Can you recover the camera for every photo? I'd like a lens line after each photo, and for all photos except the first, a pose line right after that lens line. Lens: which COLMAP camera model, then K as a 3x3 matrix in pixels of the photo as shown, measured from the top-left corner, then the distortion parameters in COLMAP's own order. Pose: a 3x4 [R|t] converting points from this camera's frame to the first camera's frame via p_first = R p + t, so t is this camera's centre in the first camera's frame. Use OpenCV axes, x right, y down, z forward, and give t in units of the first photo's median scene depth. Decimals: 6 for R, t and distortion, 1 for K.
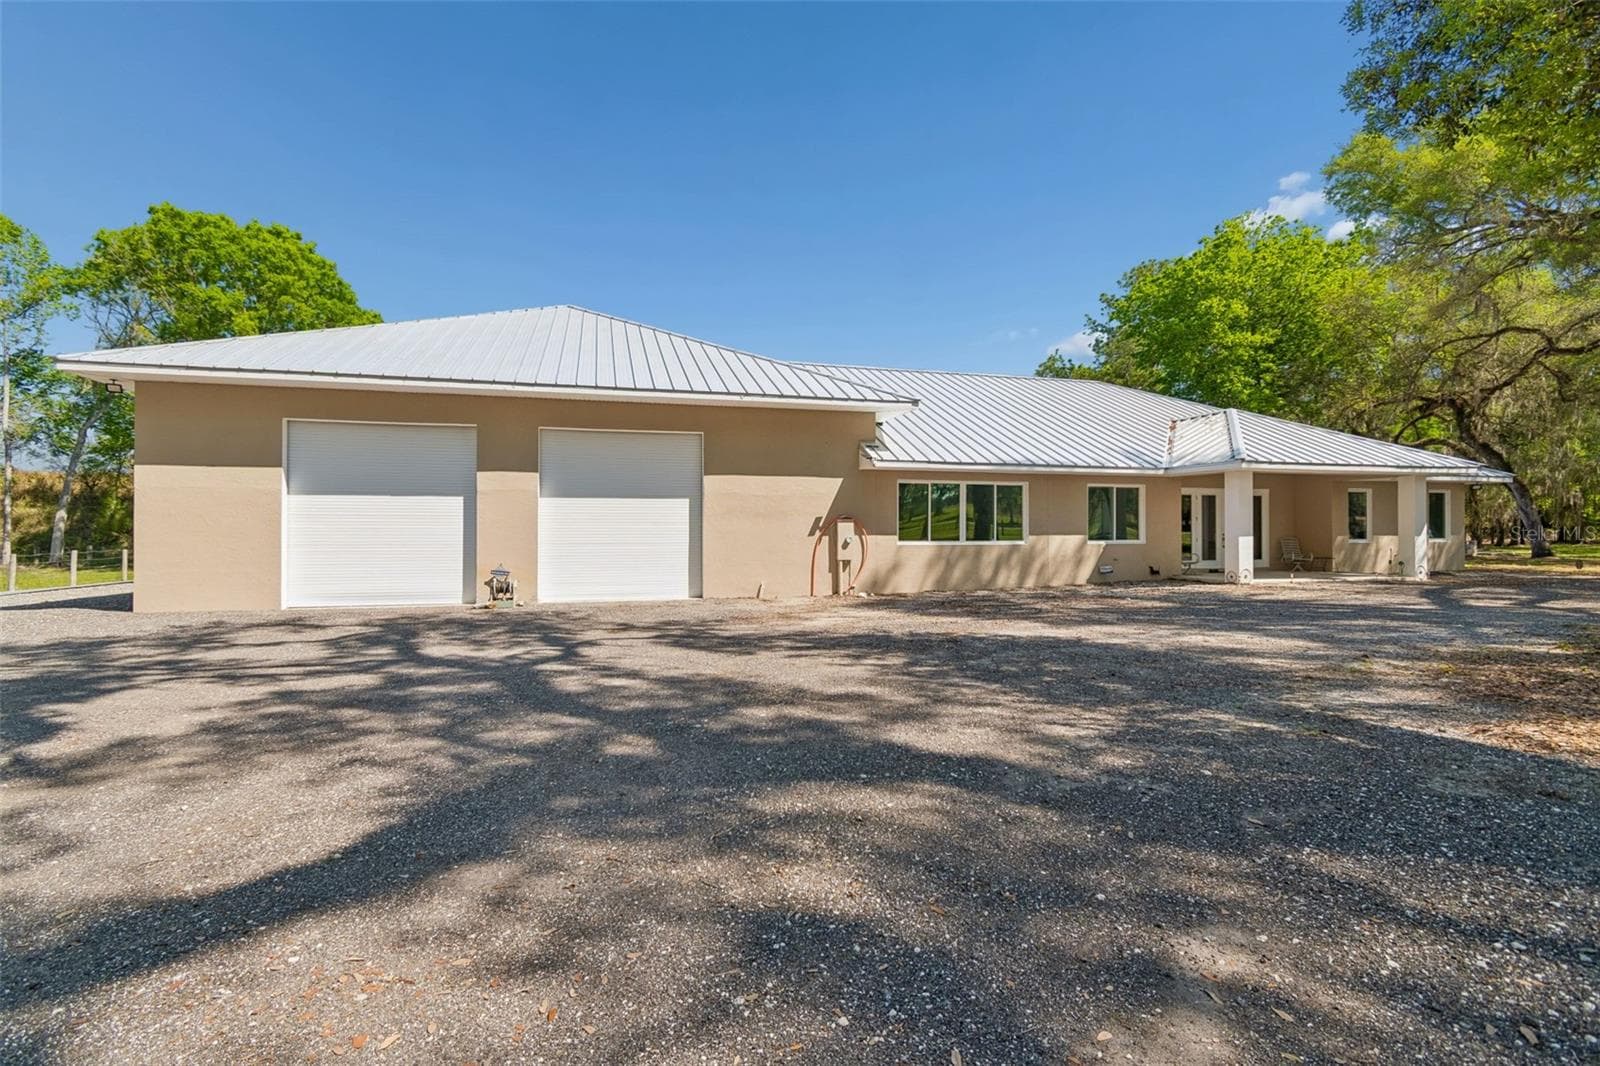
lens RADIAL K [[700.4, 0, 786.1], [0, 700.4, 531.4], [0, 0, 1]] dist [0.001410, 0.000044]
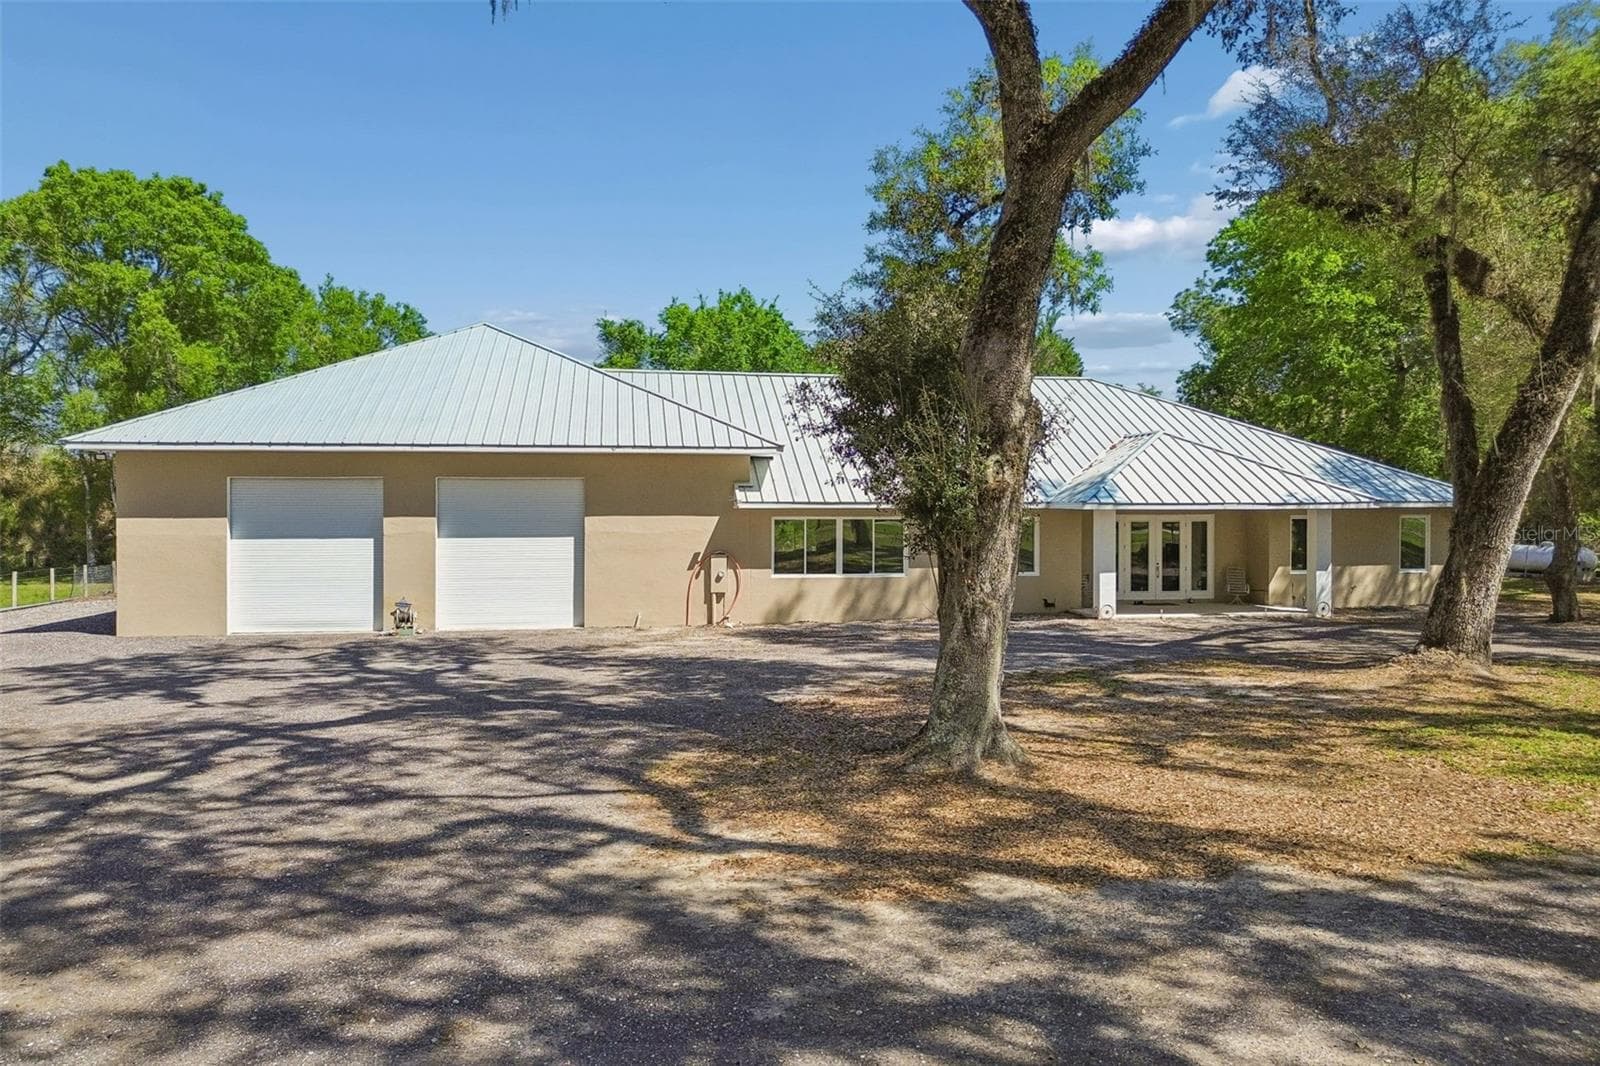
lens RADIAL K [[1128.4, 0, 800.0], [0, 1128.4, 533.0], [0, 0, 1]] dist [0.074848, -0.079528]
pose [[0.994058, 0.002886, -0.108813, 0.376355], [-0.000144, 0.999682, 0.025199, -0.089619], [0.108851, -0.025033, 0.993743, -0.671596]]
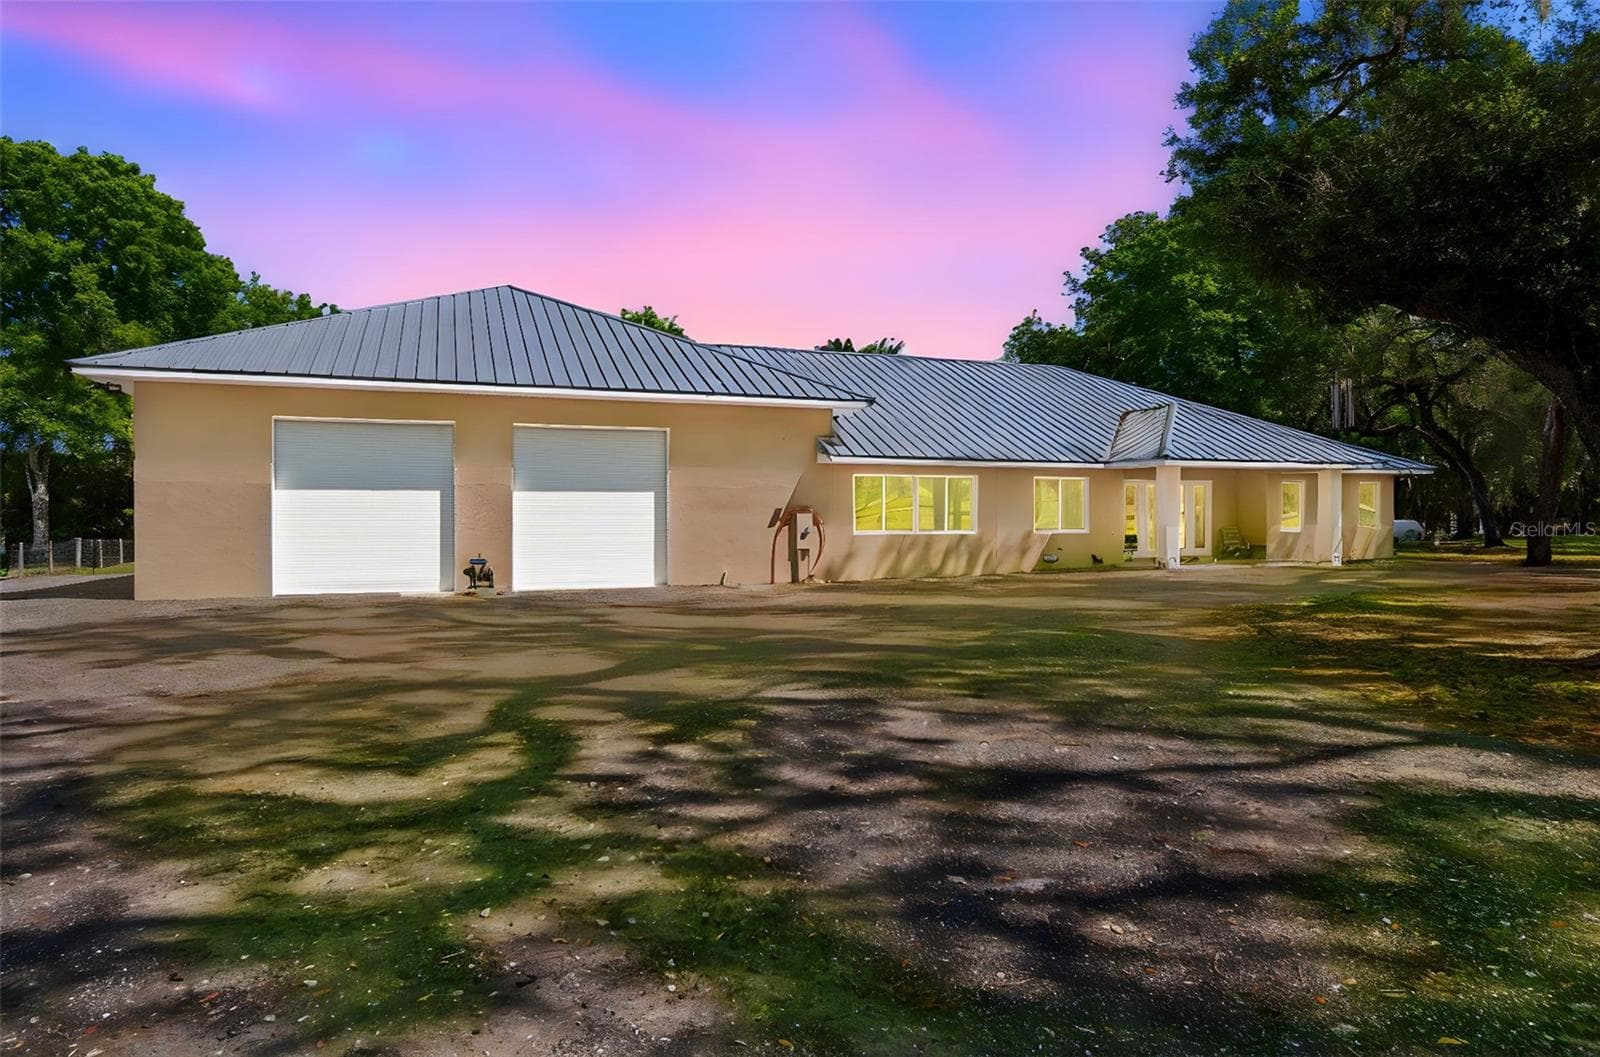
lens RADIAL K [[930.5, 0, 789.9], [0, 930.5, 515.9], [0, 0, 1]] dist [0.001586, -0.000337]
pose [[0.995686, -0.001833, 0.092769, -0.061367], [0.002740, 0.999950, -0.009646, 0.004102], [-0.092747, 0.009858, 0.995641, -0.359657]]
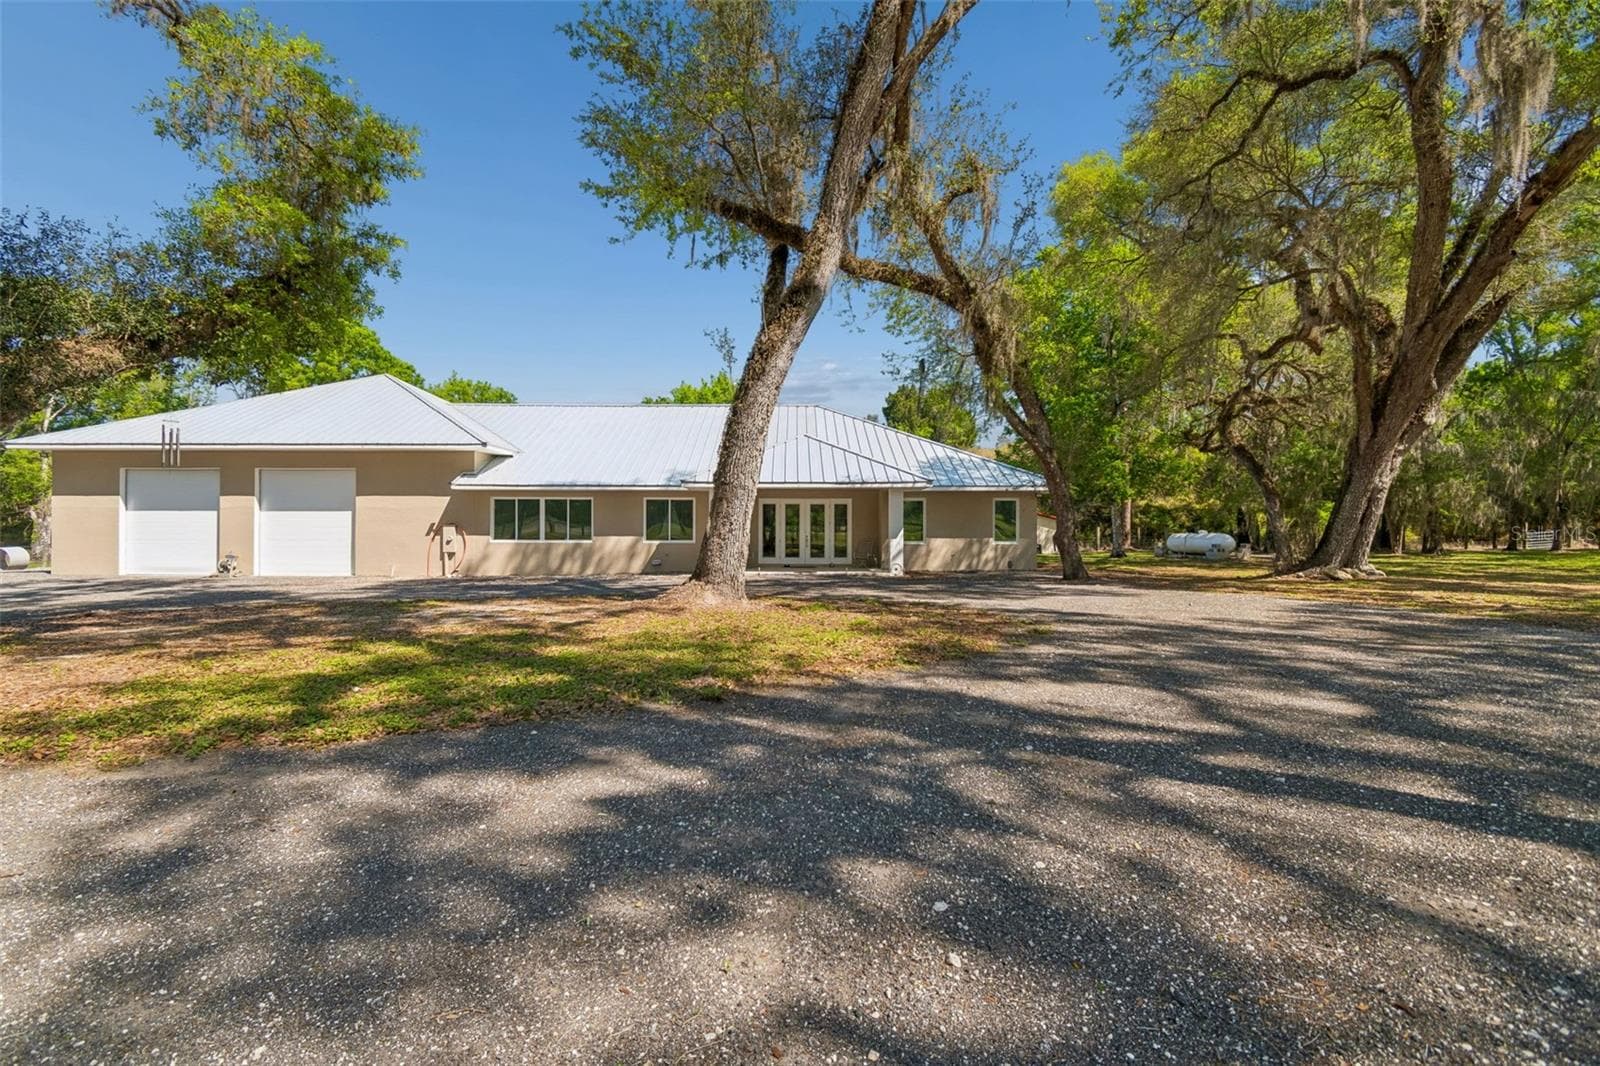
lens RADIAL K [[700.4, 0, 786.1], [0, 700.4, 531.4], [0, 0, 1]] dist [0.001410, 0.000044]
pose [[0.964702, 0.004437, -0.263305, 1.088468], [-0.003803, 0.999989, 0.002916, -0.009299], [0.263315, -0.001811, 0.964708, -0.216201]]
